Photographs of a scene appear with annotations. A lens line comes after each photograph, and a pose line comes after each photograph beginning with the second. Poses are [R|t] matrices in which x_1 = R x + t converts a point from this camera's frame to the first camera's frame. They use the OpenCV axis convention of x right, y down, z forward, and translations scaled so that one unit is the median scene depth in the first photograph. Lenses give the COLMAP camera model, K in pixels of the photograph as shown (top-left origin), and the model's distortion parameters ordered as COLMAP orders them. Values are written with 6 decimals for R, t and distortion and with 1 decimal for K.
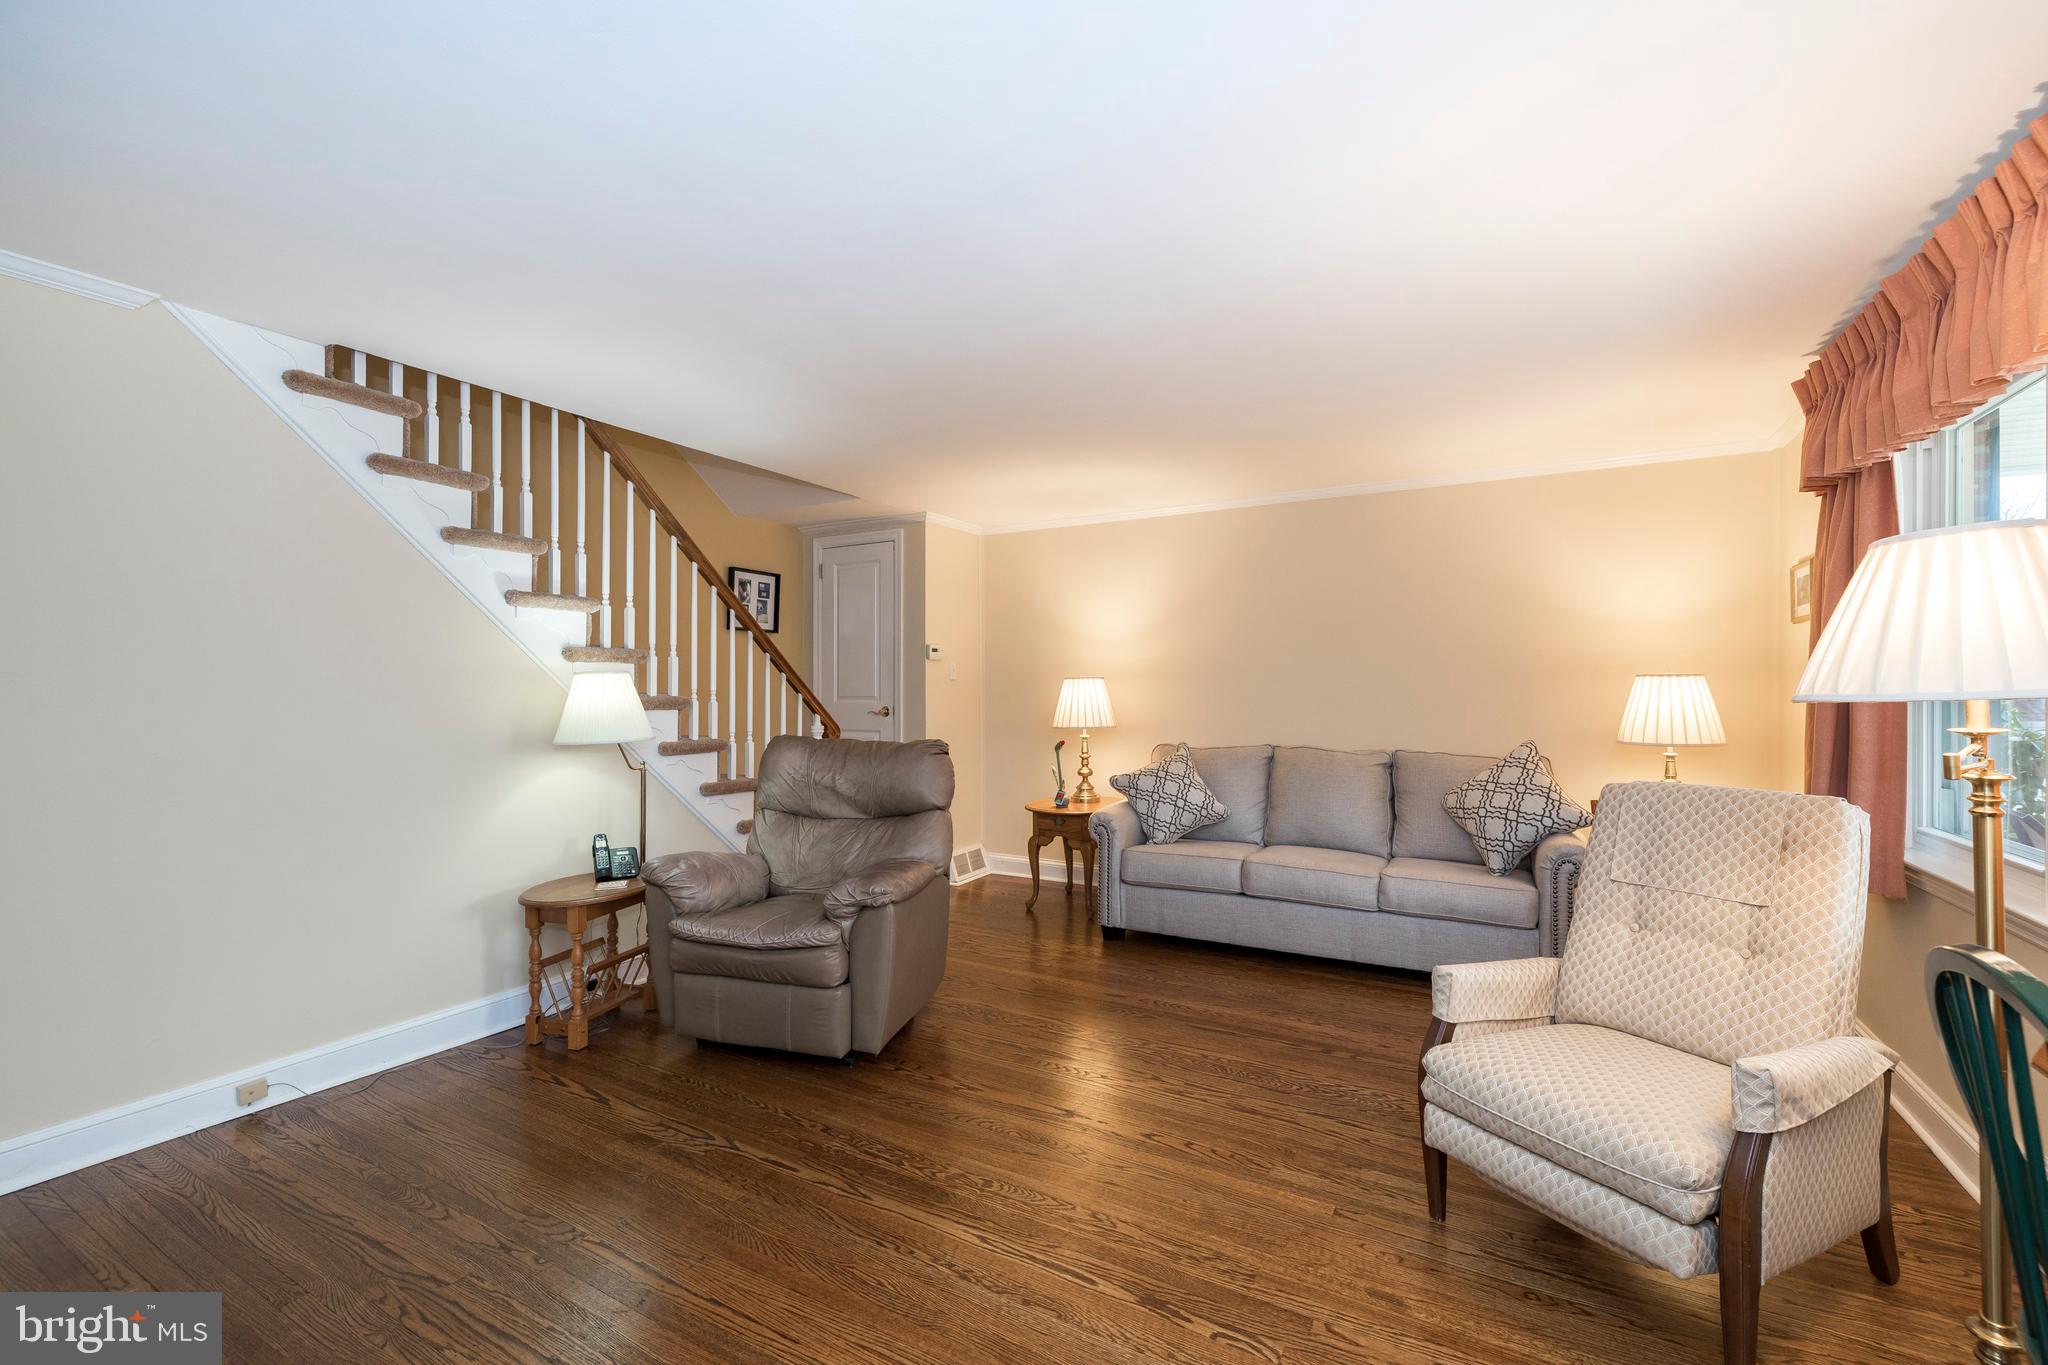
lens RADIAL K [[859.7, 0, 1027.5], [0, 859.7, 687.6], [0, 0, 1]] dist [0.004546, -0.001319]
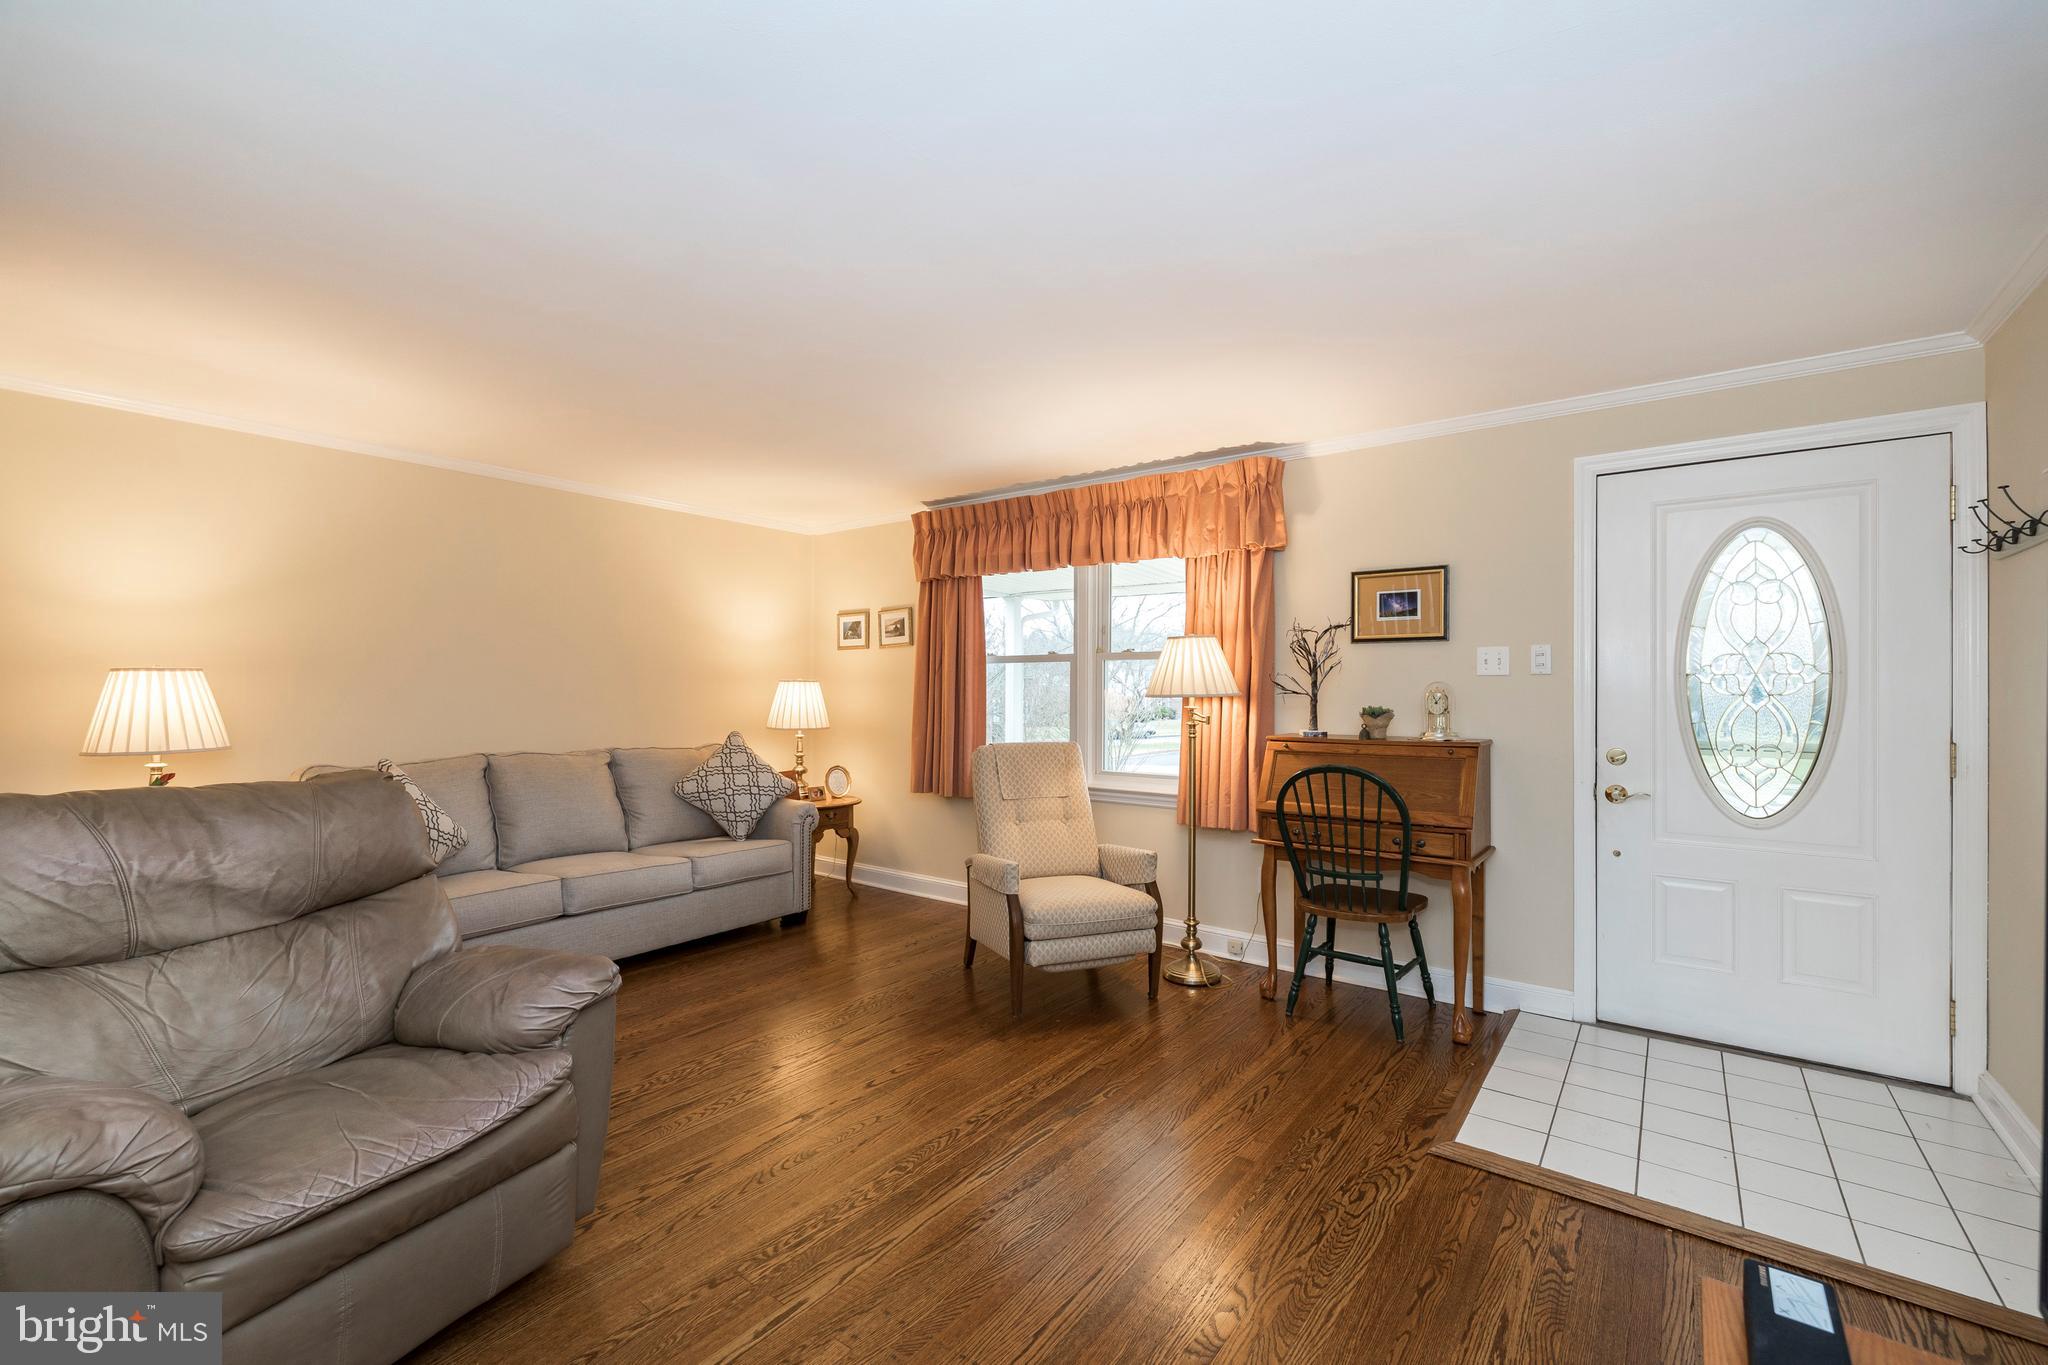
lens RADIAL K [[859.7, 0, 1031.7], [0, 859.7, 689.6], [0, 0, 1]] dist [0.004546, -0.001319]
pose [[0.125430, 0.004463, 0.992092, -0.714523], [-0.005929, 0.999975, -0.003748, 0.002958], [-0.992085, -0.005412, 0.125453, 0.486235]]
